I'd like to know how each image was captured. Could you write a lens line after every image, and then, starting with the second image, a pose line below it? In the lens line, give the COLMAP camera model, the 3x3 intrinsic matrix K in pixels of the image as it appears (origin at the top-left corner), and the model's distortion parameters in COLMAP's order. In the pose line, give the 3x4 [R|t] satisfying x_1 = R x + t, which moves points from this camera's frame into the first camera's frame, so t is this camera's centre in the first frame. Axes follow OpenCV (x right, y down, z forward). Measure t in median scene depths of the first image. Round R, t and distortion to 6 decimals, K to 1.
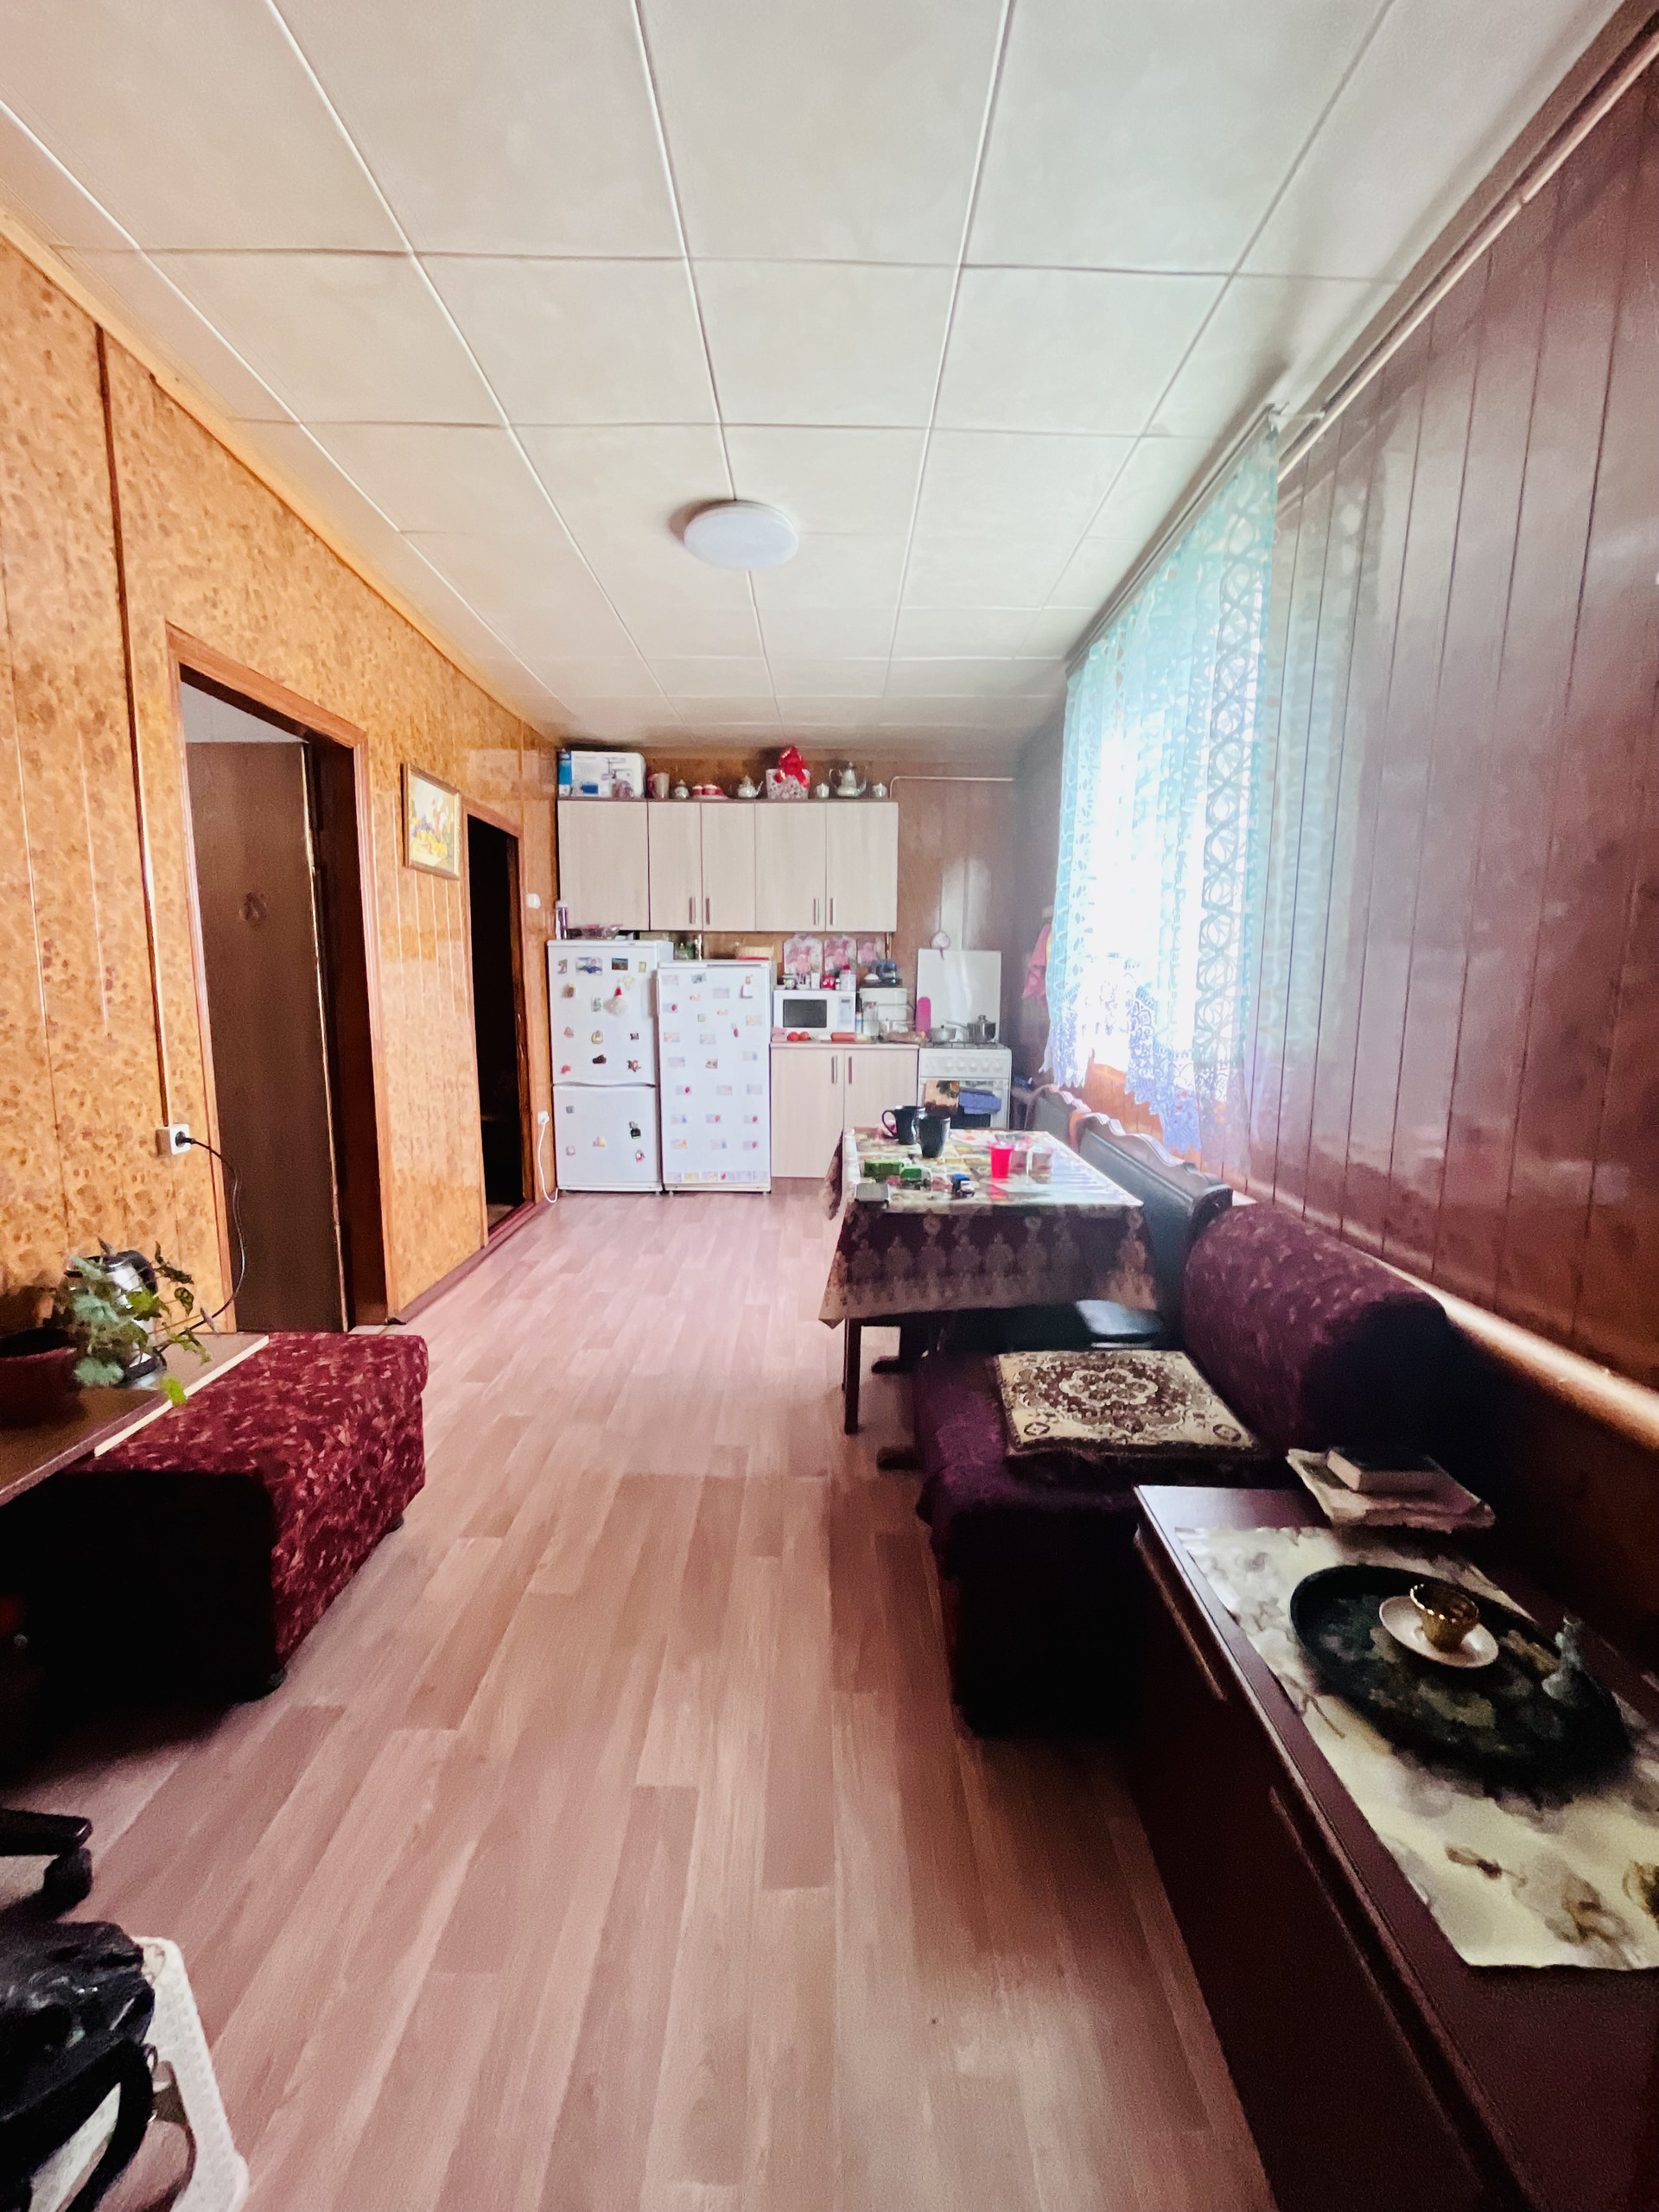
lens RADIAL K [[895.3, 0, 833.3], [0, 895.3, 1114.3], [0, 0, 1]] dist [-0.003491, 0.000255]
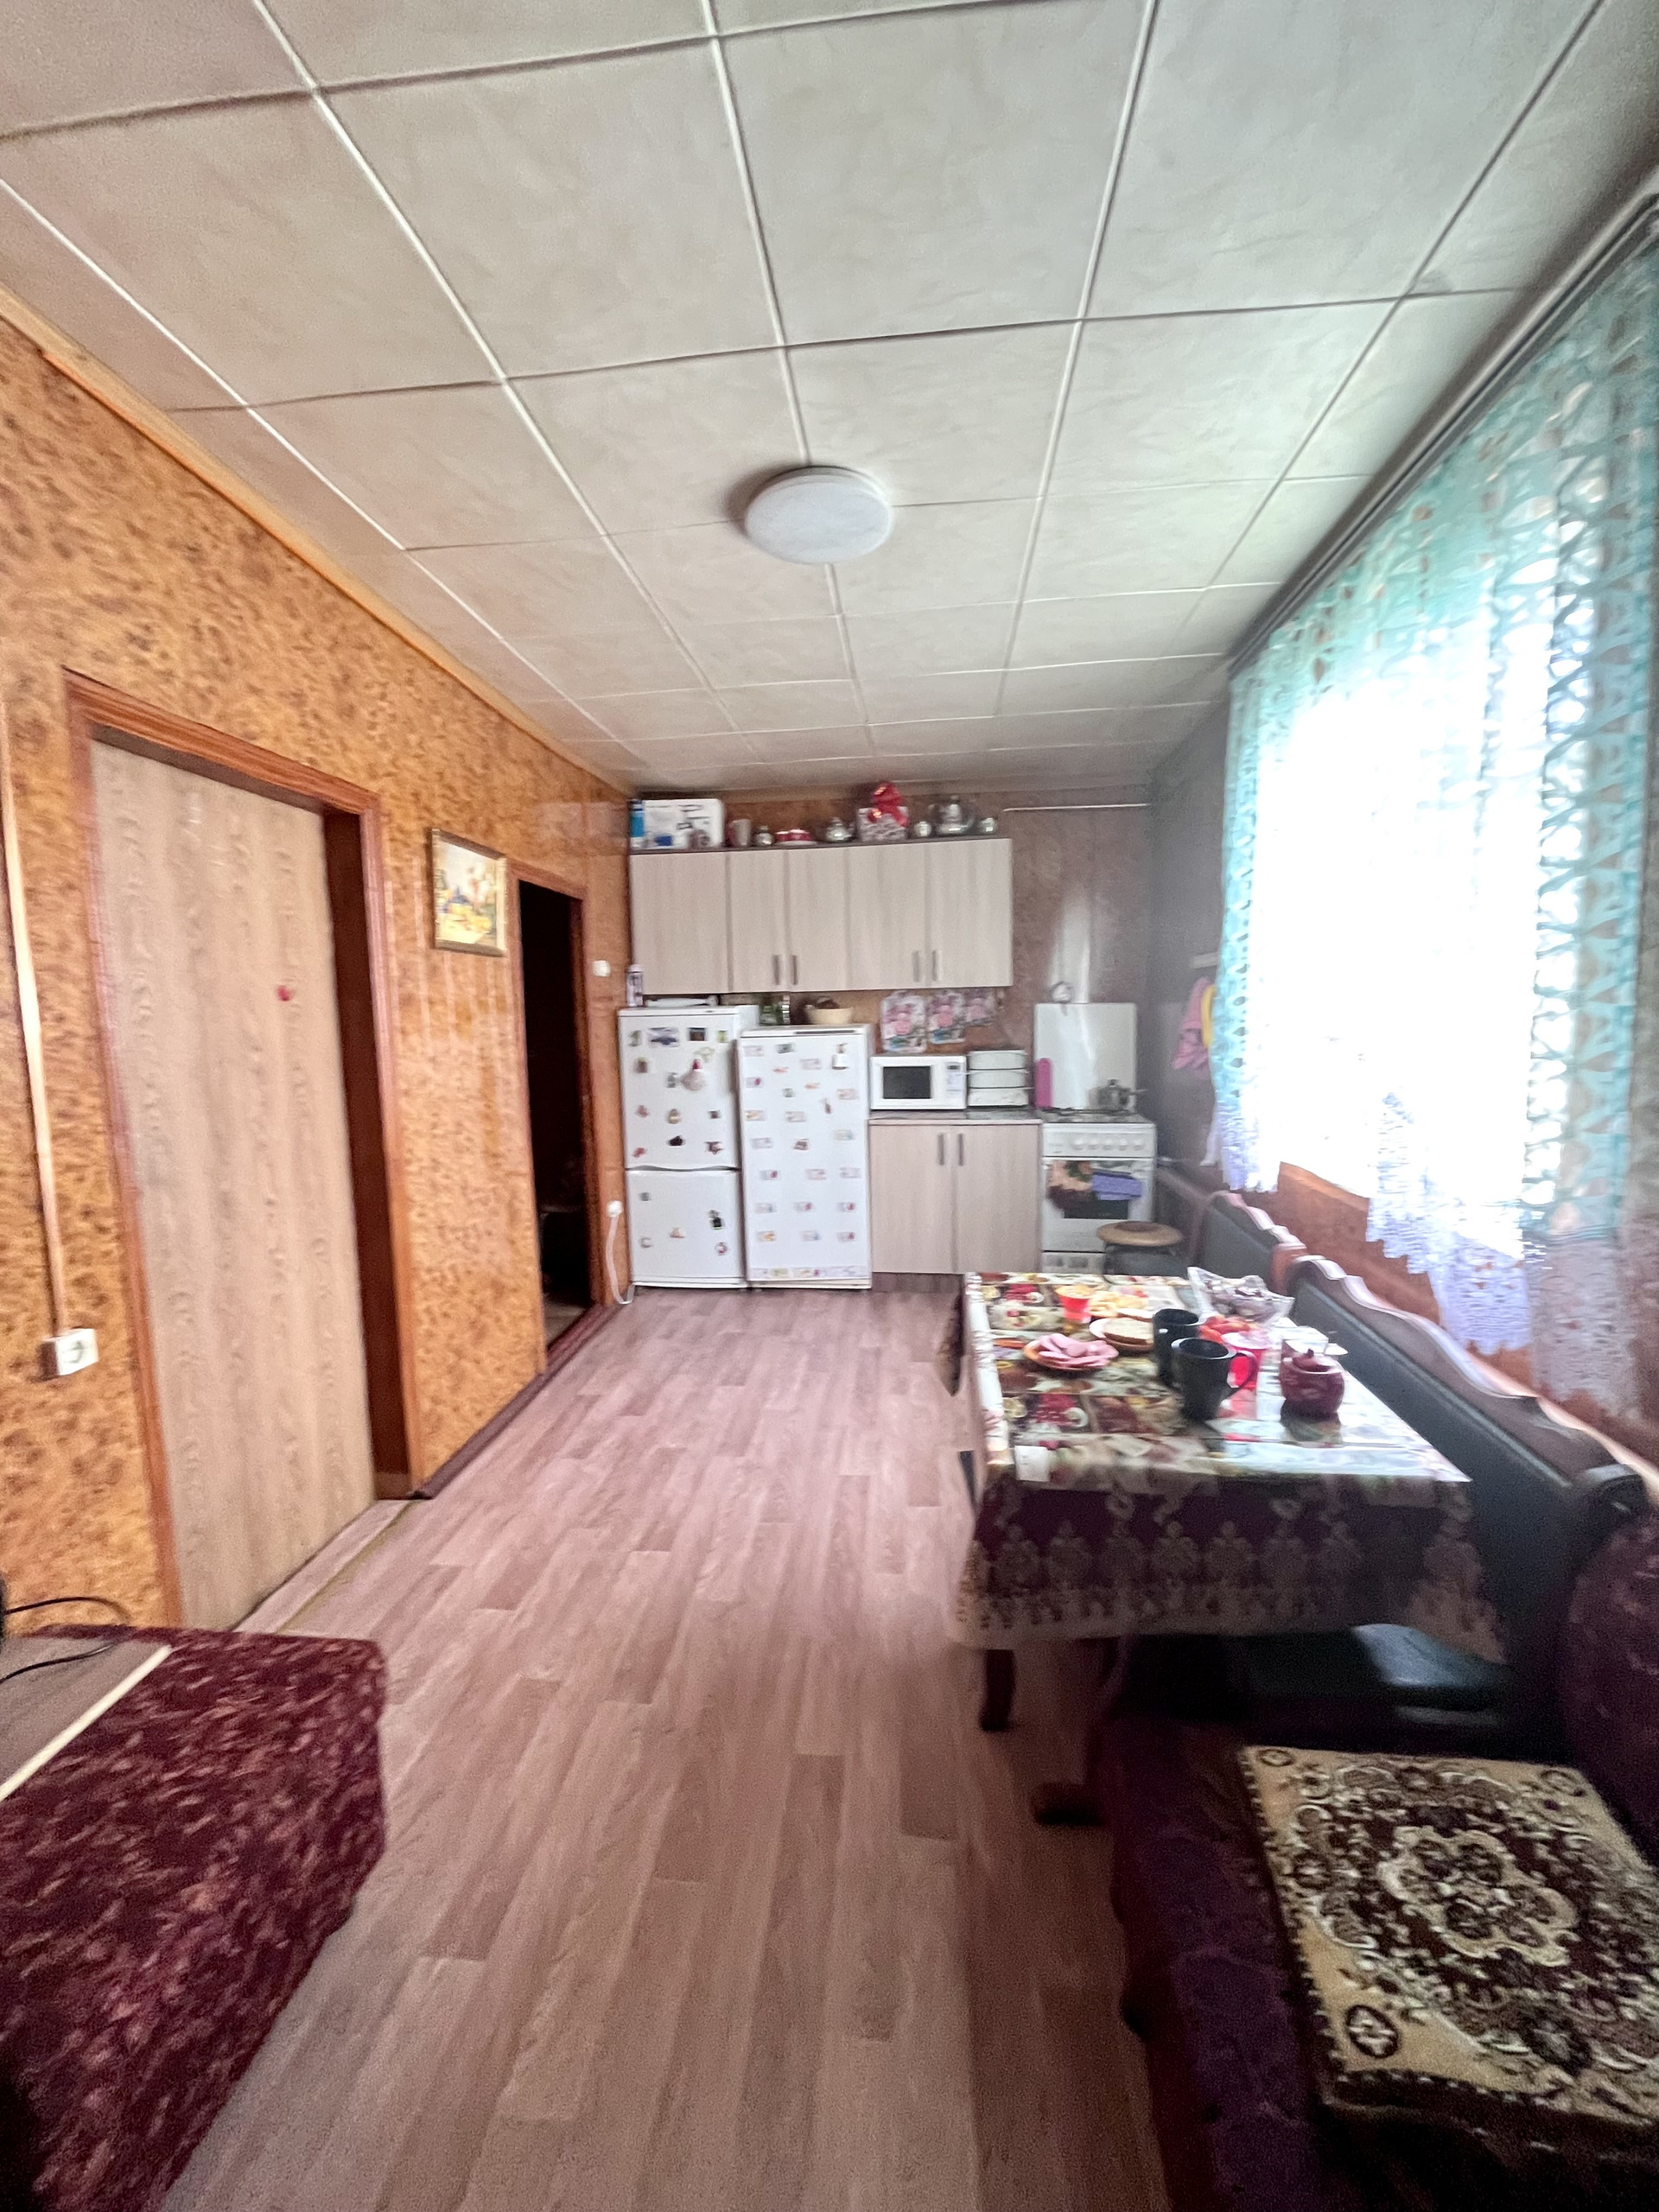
lens RADIAL K [[895.3, 0, 835.7], [0, 895.3, 1117.4], [0, 0, 1]] dist [-0.003491, 0.000255]
pose [[0.994114, -0.016942, -0.107007, -0.019551], [0.013725, 0.999434, -0.030725, -0.135506], [0.107467, 0.029075, 0.993783, 0.322575]]
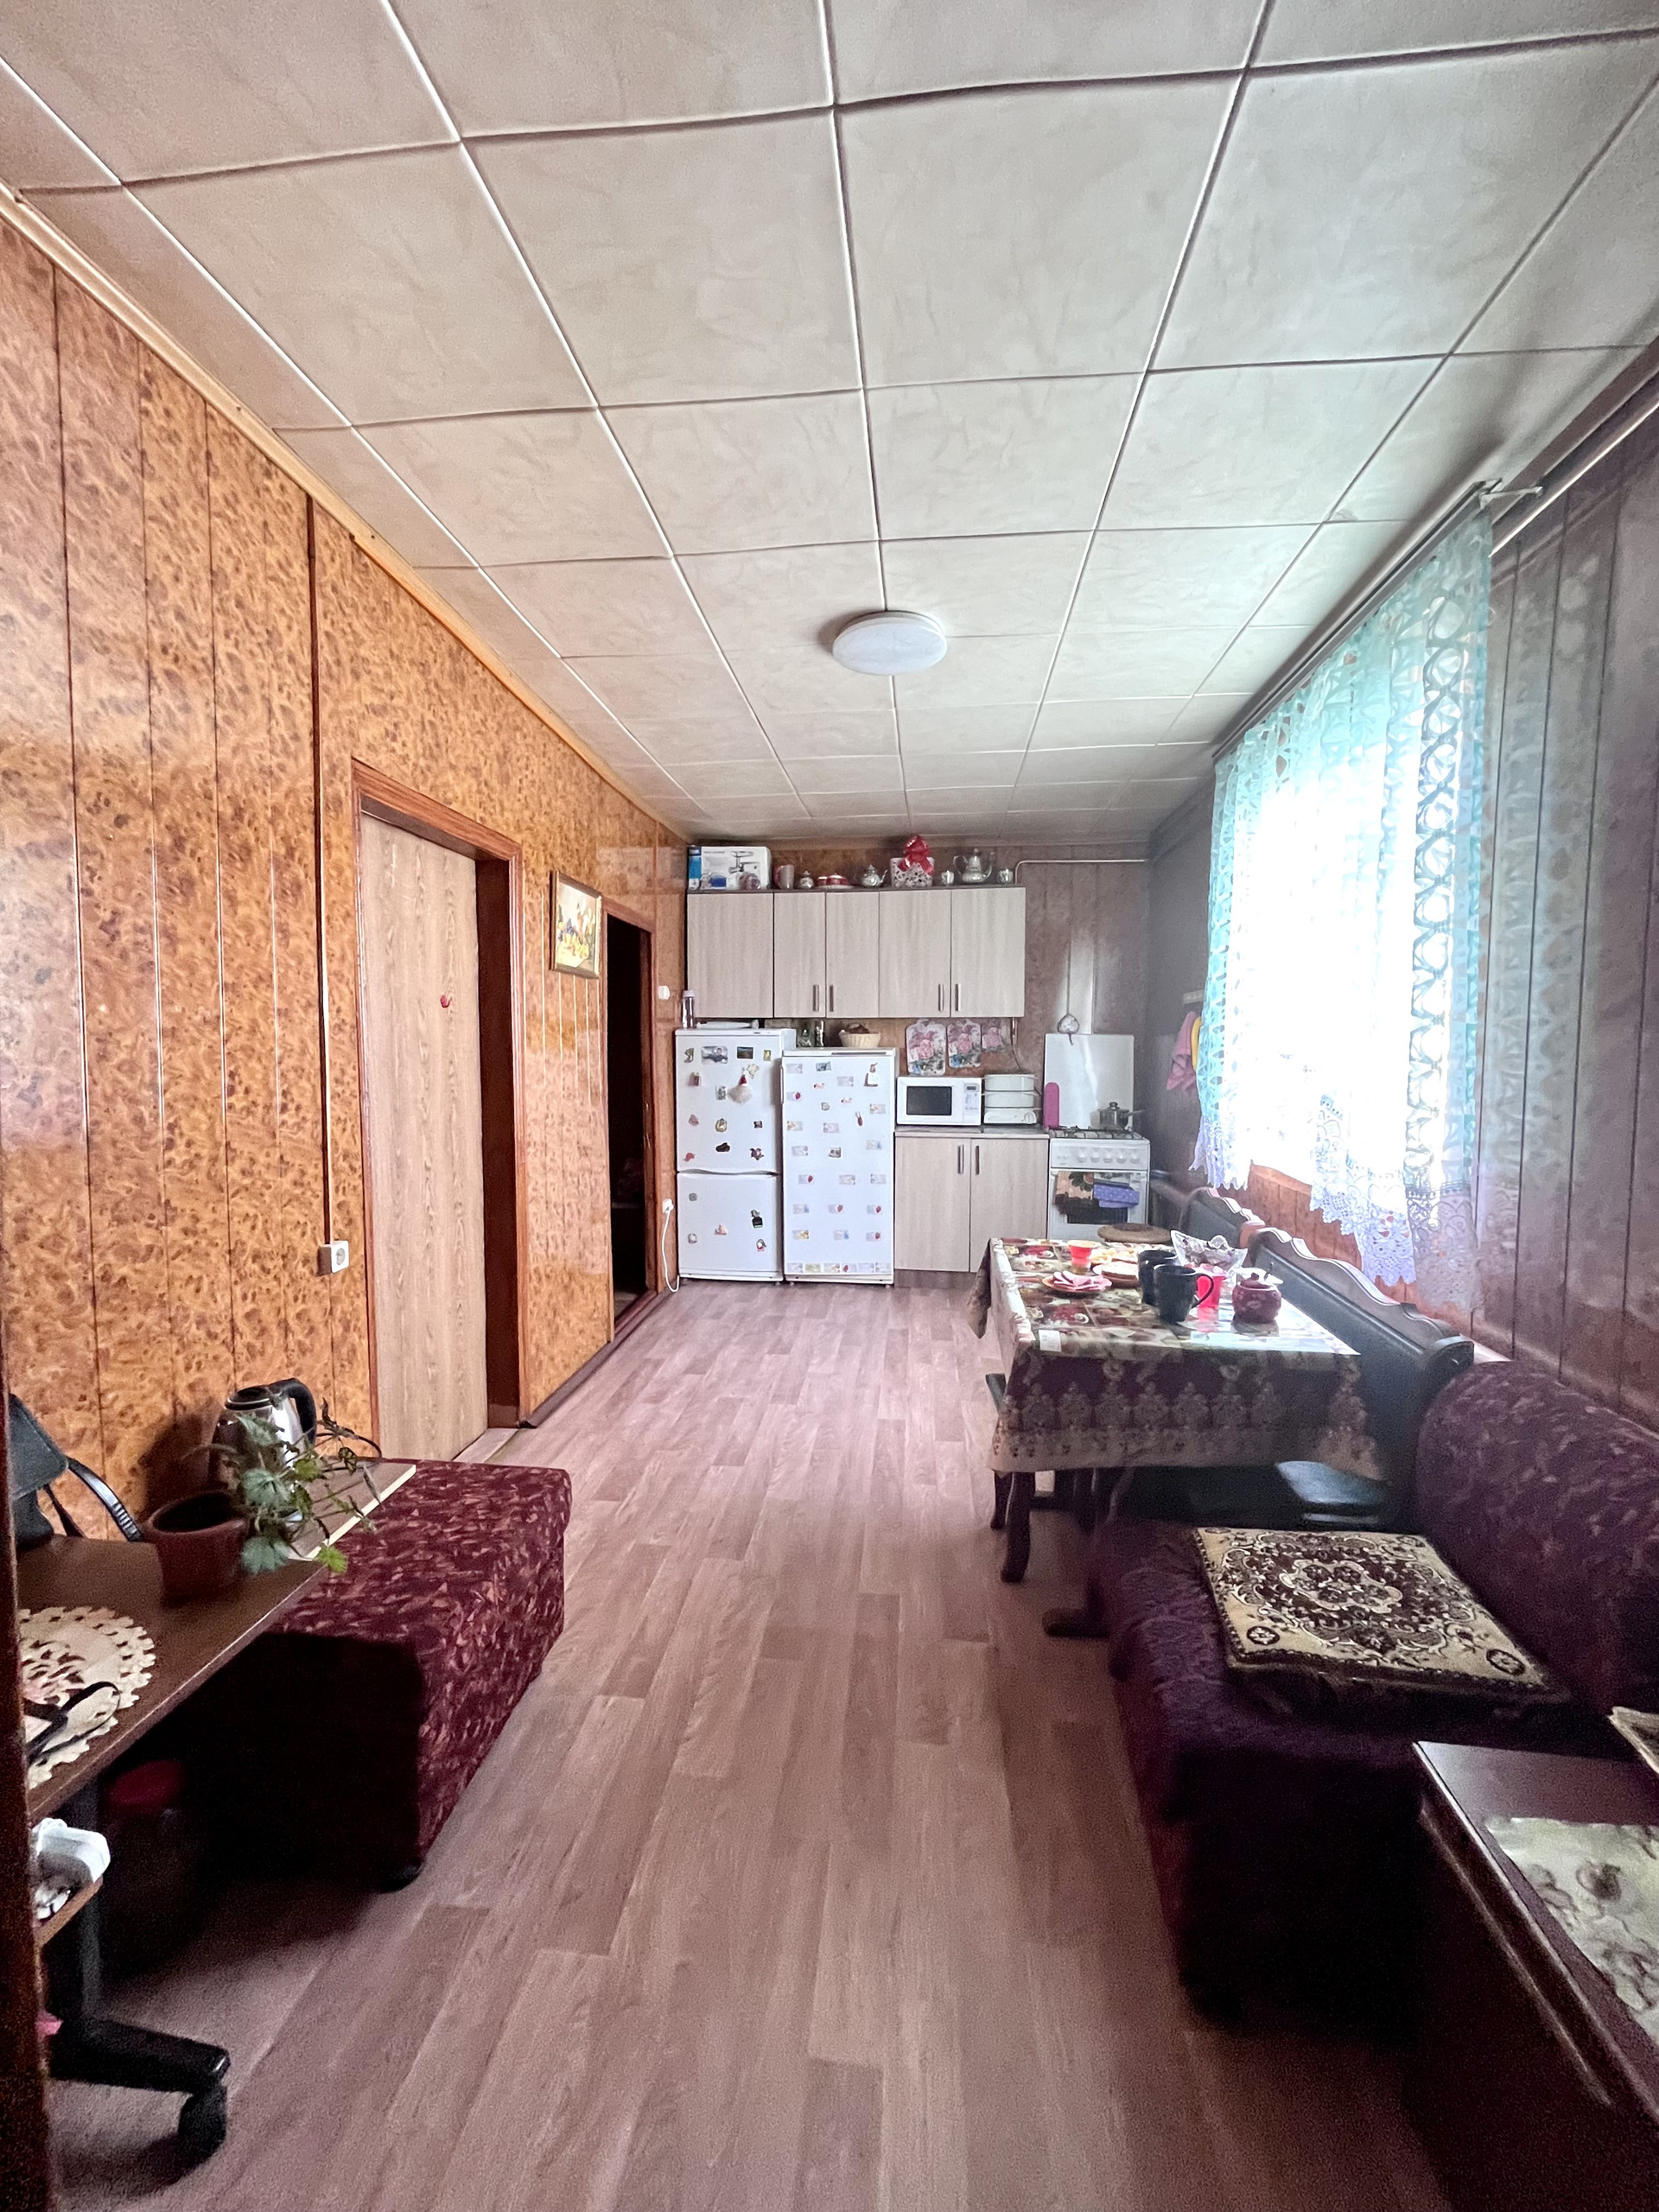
lens RADIAL K [[895.3, 0, 834.3], [0, 895.3, 1116.0], [0, 0, 1]] dist [-0.003491, 0.000255]
pose [[0.993910, 0.002238, -0.110176, -0.068710], [-0.010277, 0.997318, -0.072458, -0.062196], [0.109719, 0.073149, 0.991267, 0.053832]]
